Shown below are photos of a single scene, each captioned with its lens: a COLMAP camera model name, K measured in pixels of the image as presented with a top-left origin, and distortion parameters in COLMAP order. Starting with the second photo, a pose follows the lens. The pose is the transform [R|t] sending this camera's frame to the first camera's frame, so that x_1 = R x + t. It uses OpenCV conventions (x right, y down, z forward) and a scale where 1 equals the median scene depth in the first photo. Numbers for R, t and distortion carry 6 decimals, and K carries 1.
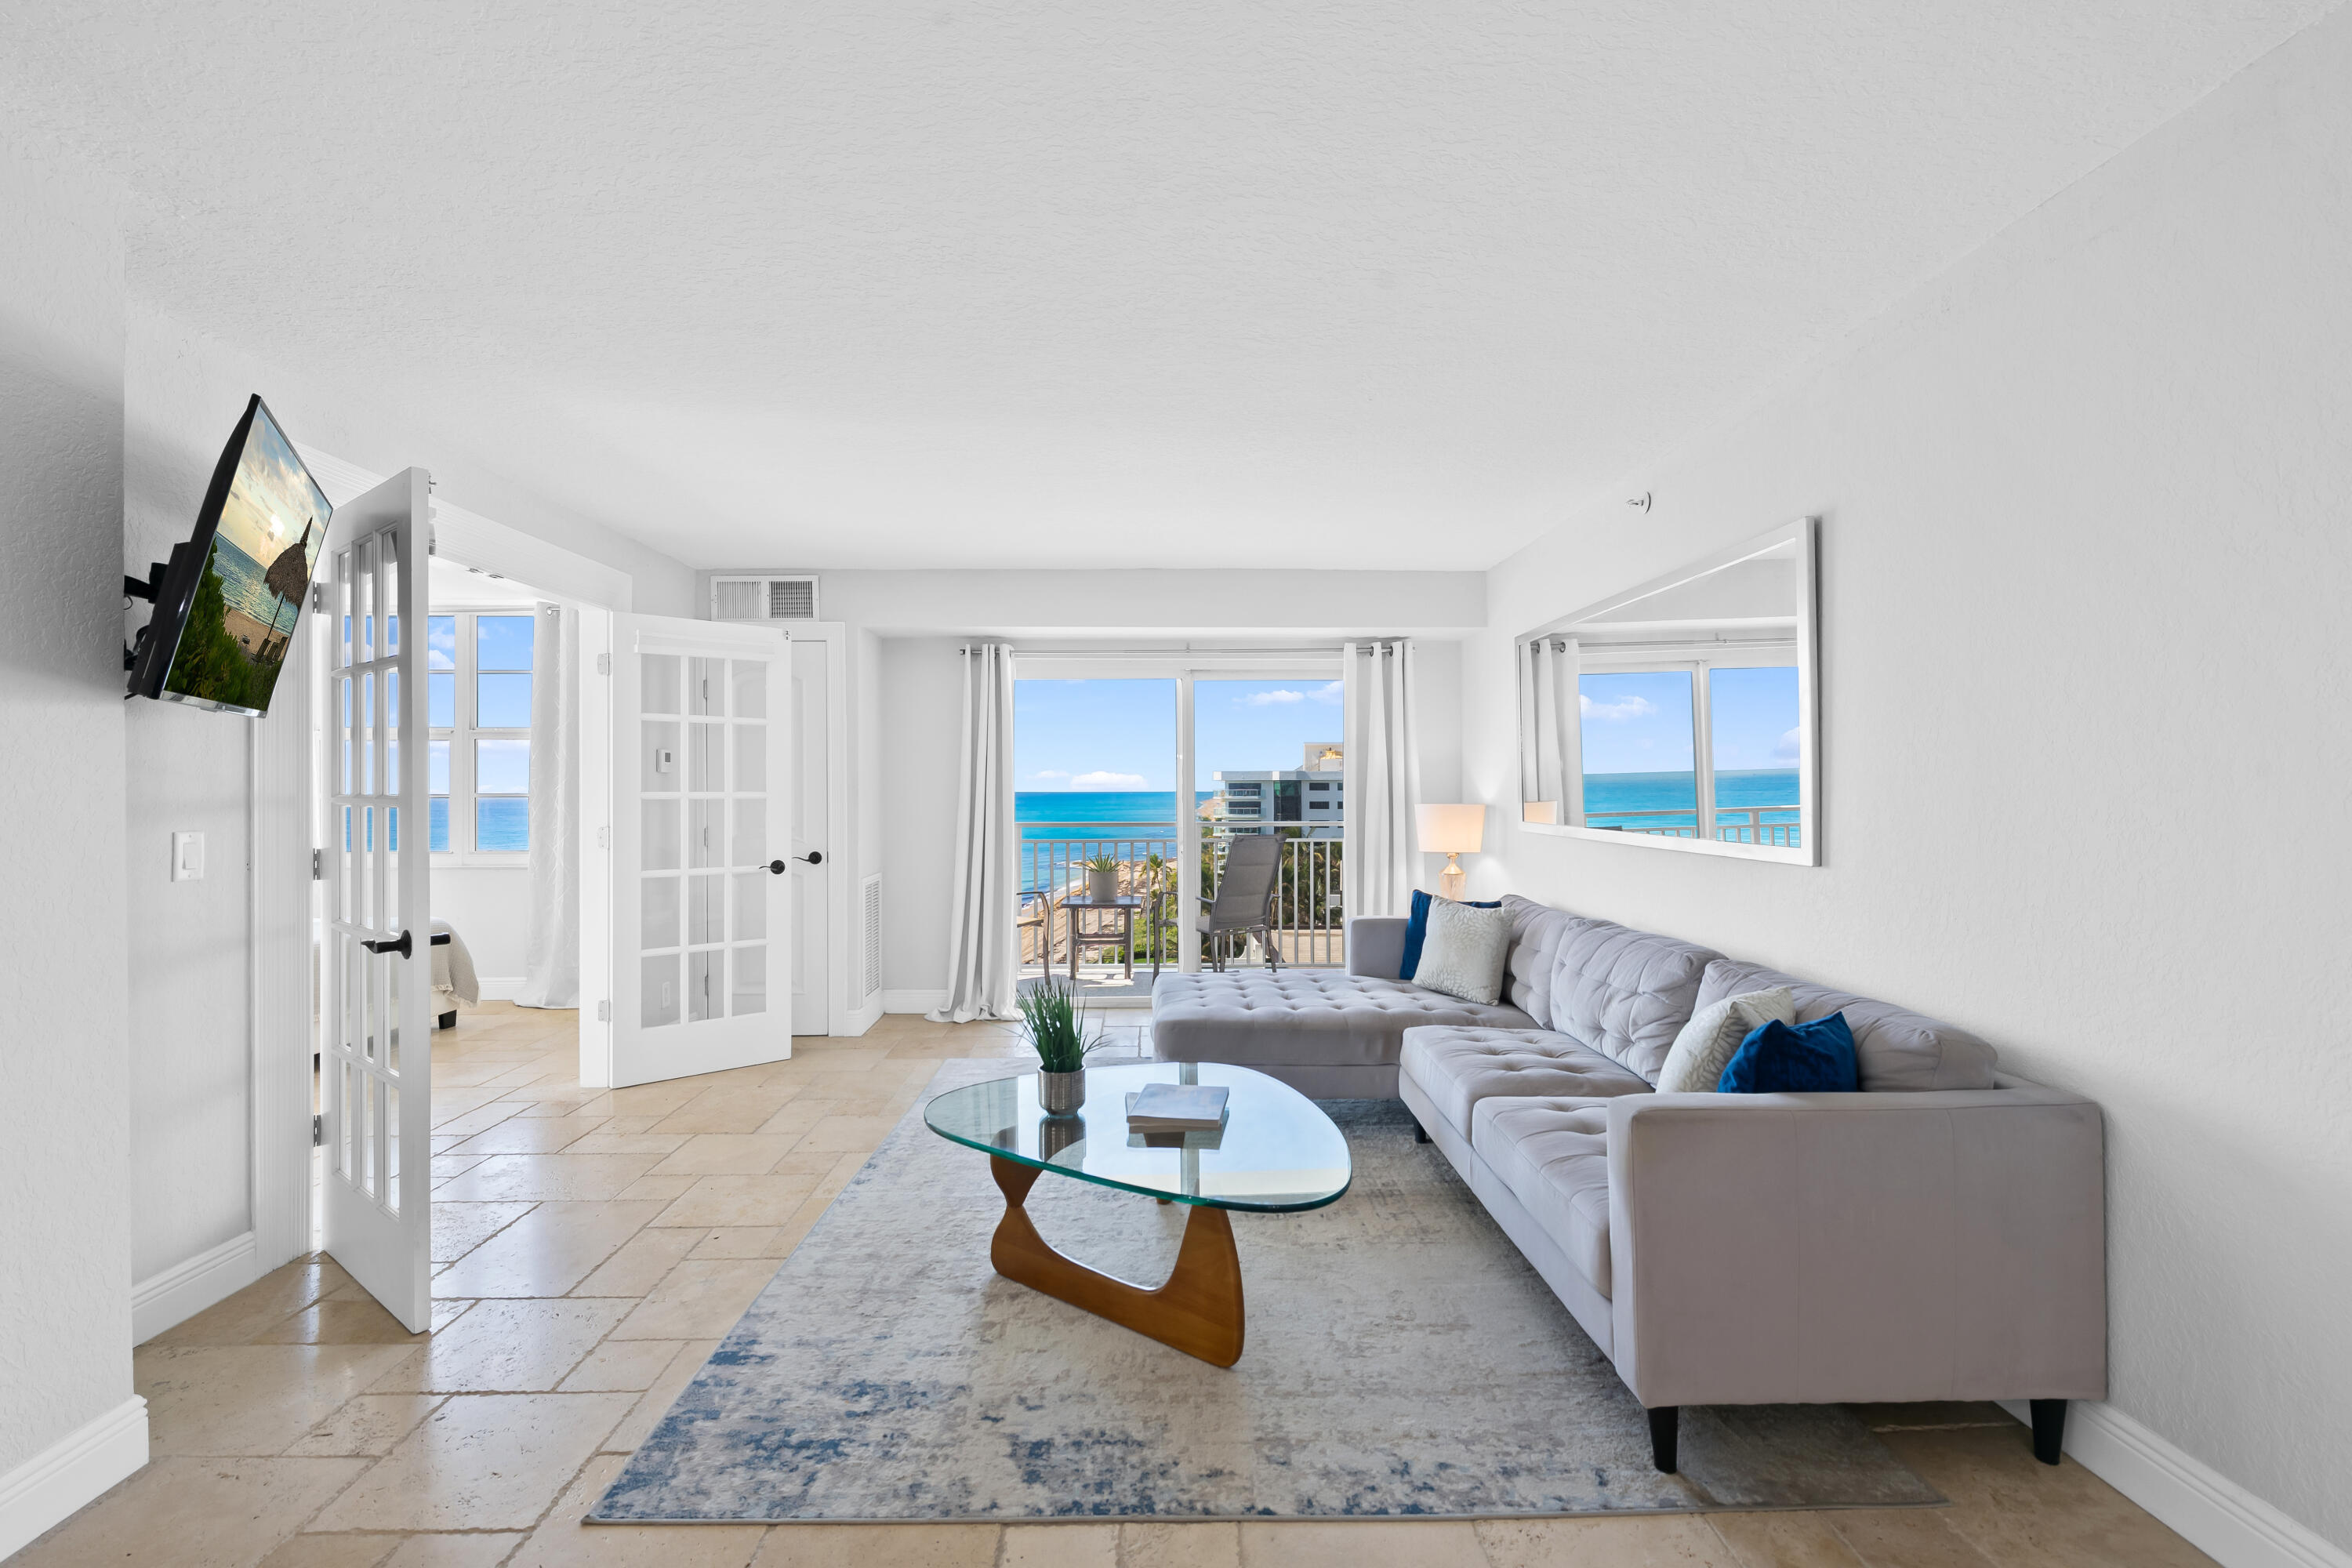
lens RADIAL K [[999.0, 0, 1182.5], [0, 999.0, 790.4], [0, 0, 1]] dist [-0.001444, -0.001187]
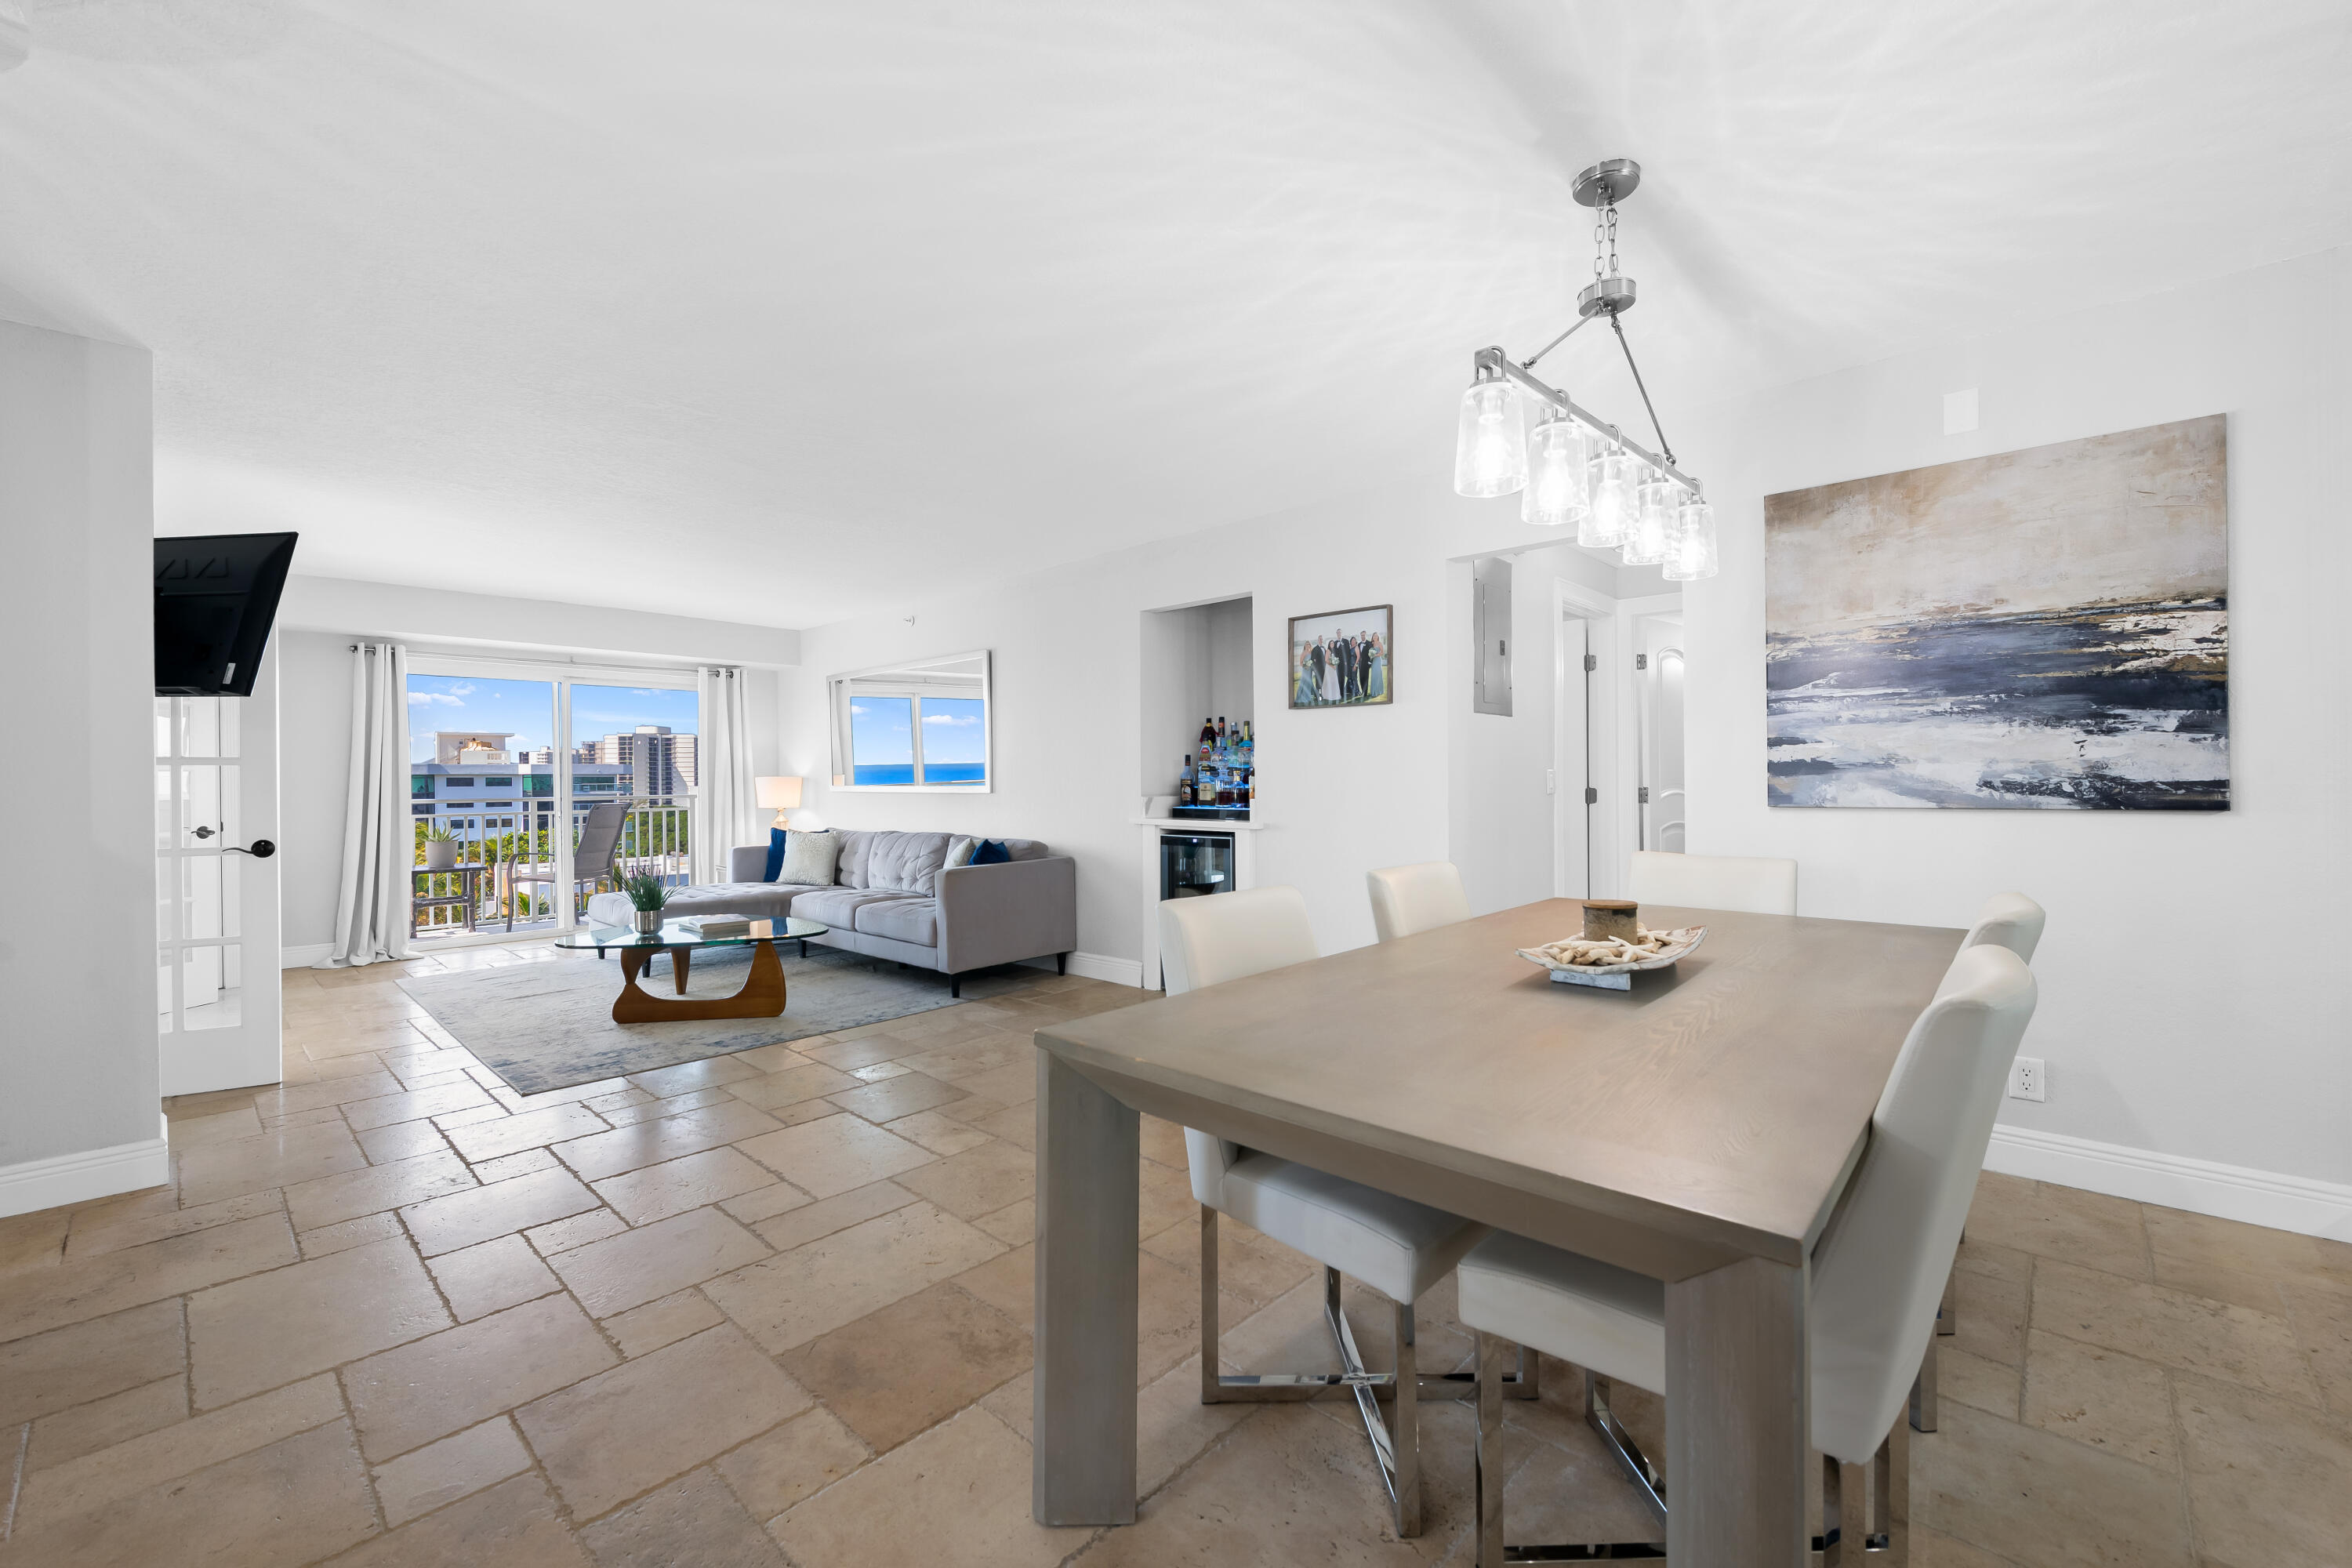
lens RADIAL K [[946.3, 0, 1160.8], [0, 946.3, 785.5], [0, 0, 1]] dist [0.001465, -0.002246]
pose [[0.707352, -0.009195, 0.706802, -0.393910], [0.008643, 0.999953, 0.004359, 0.028533], [-0.706809, 0.003025, 0.707398, -0.518293]]
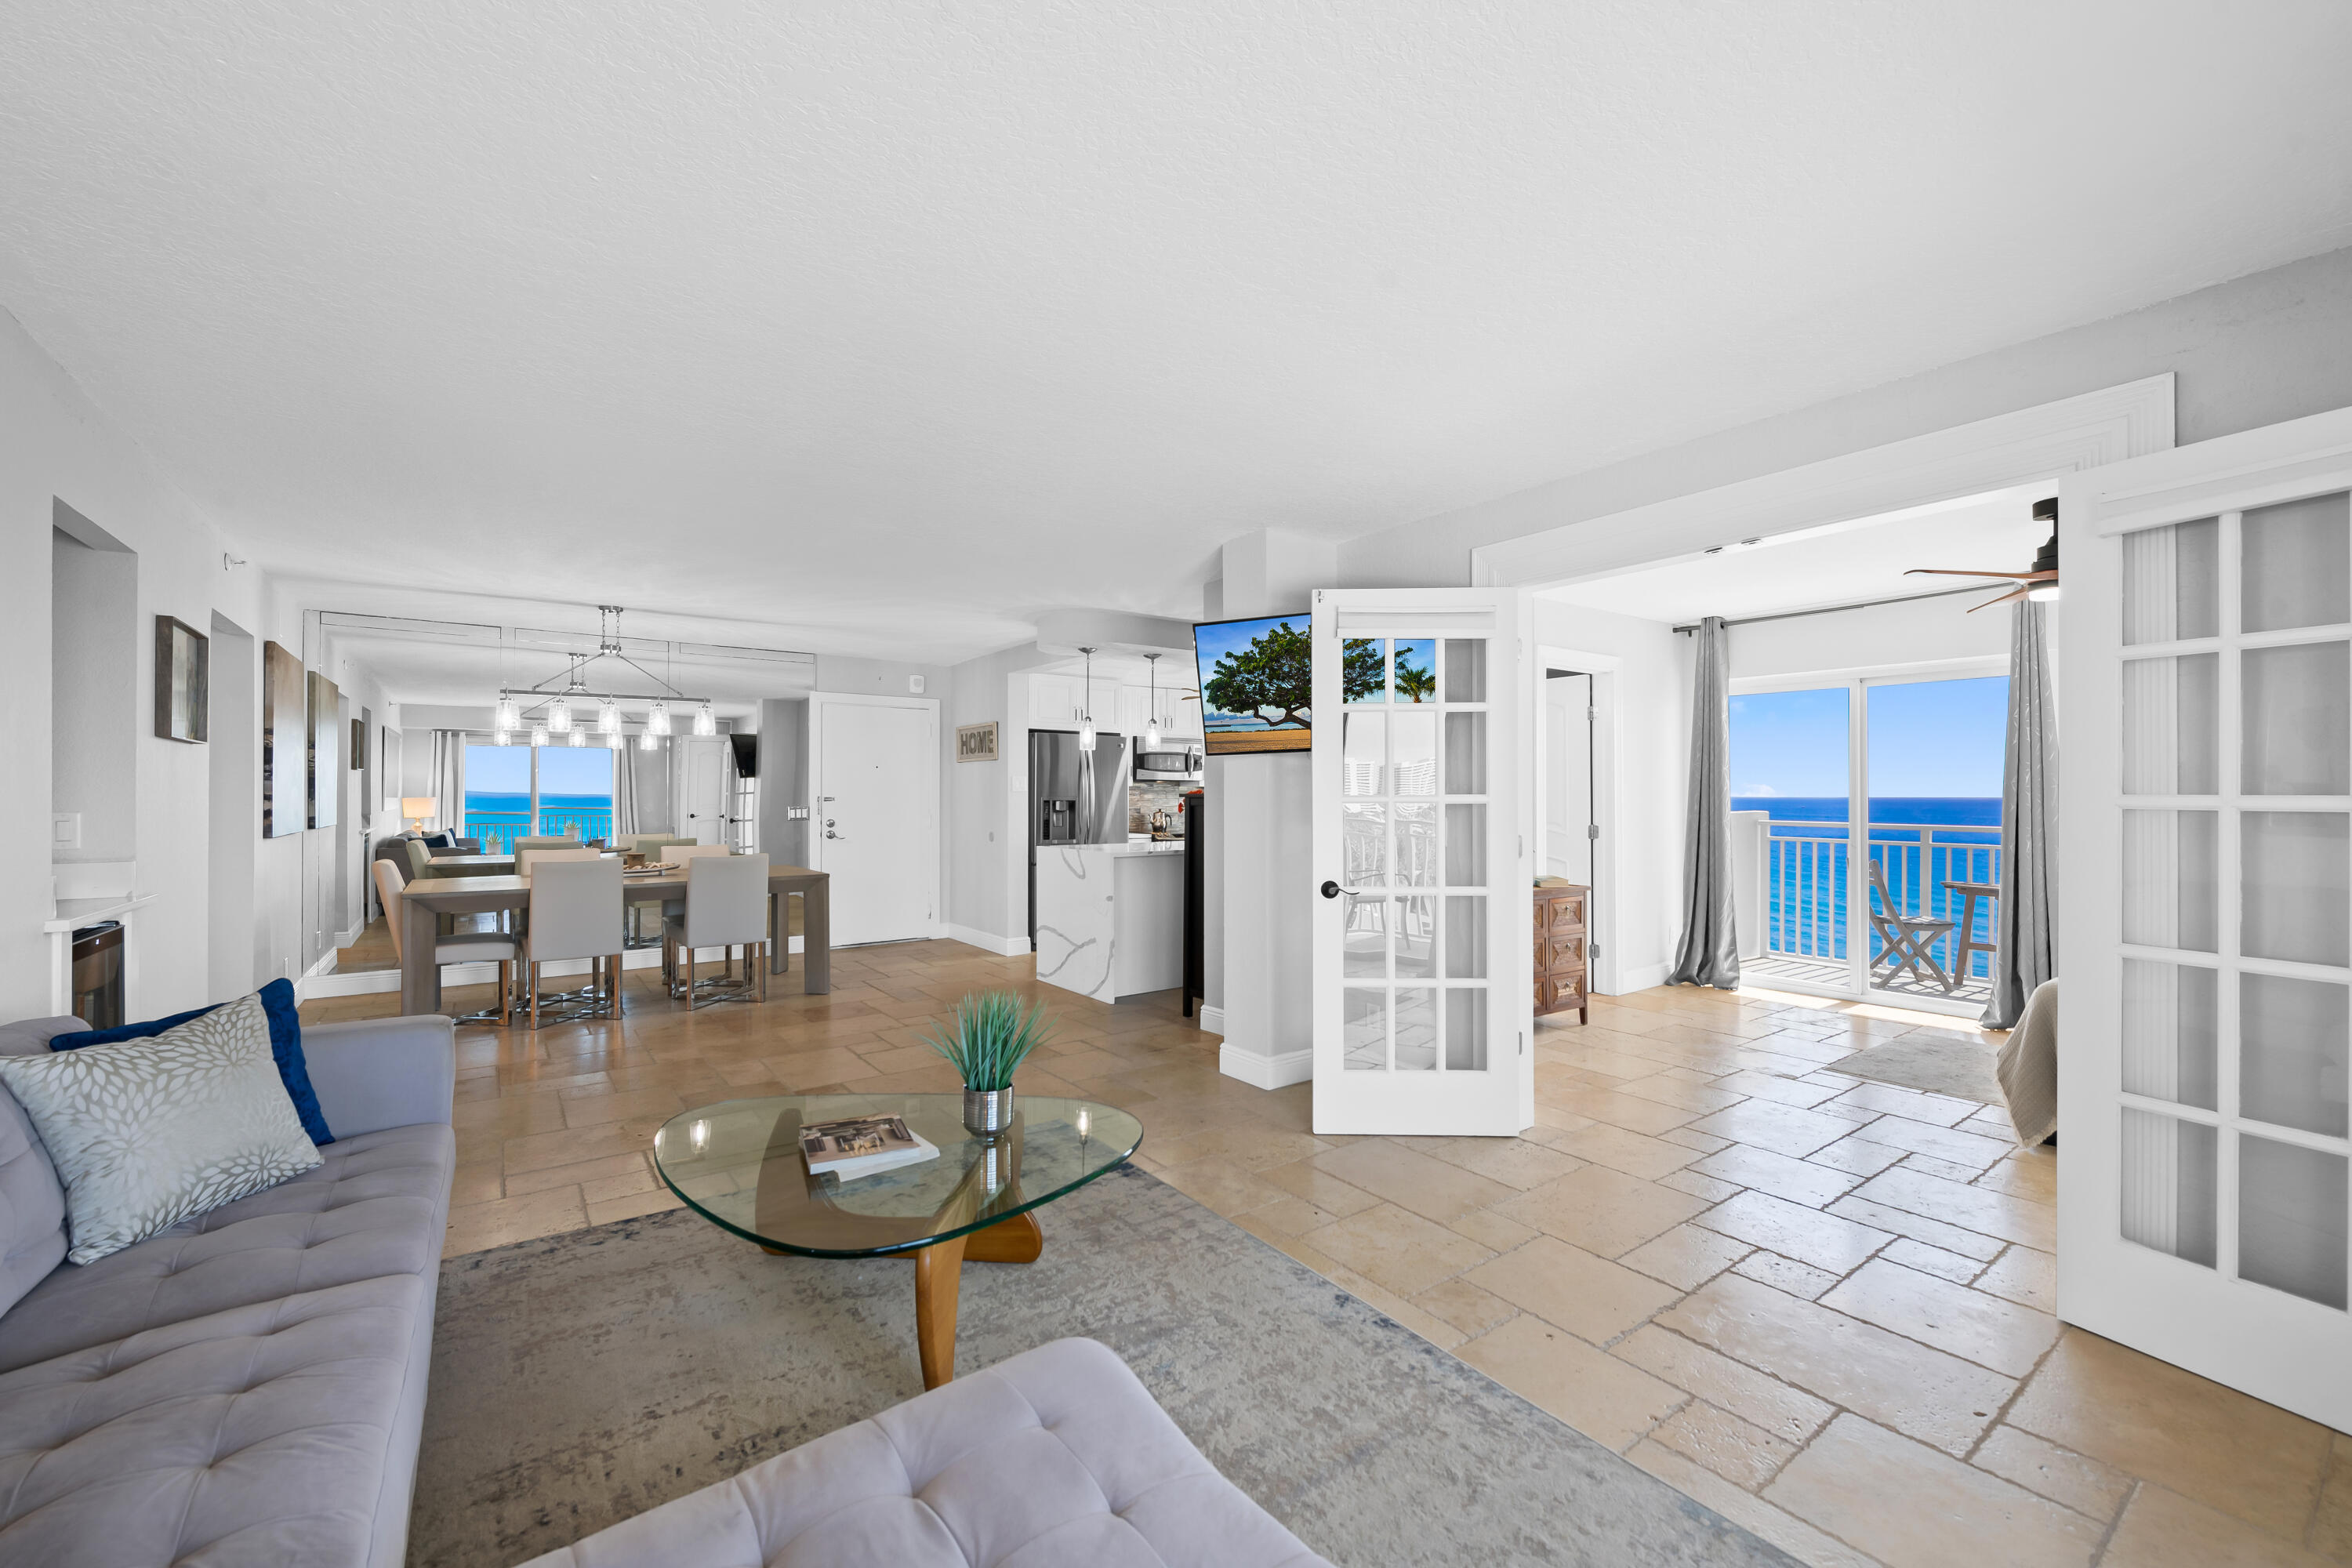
lens RADIAL K [[946.3, 0, 1164.3], [0, 946.3, 788.6], [0, 0, 1]] dist [0.001465, -0.002246]
pose [[-0.831082, 0.000314, -0.556150, 0.137452], [0.001096, 0.999999, -0.001073, -0.001768], [0.556149, -0.001502, -0.831081, 1.055003]]
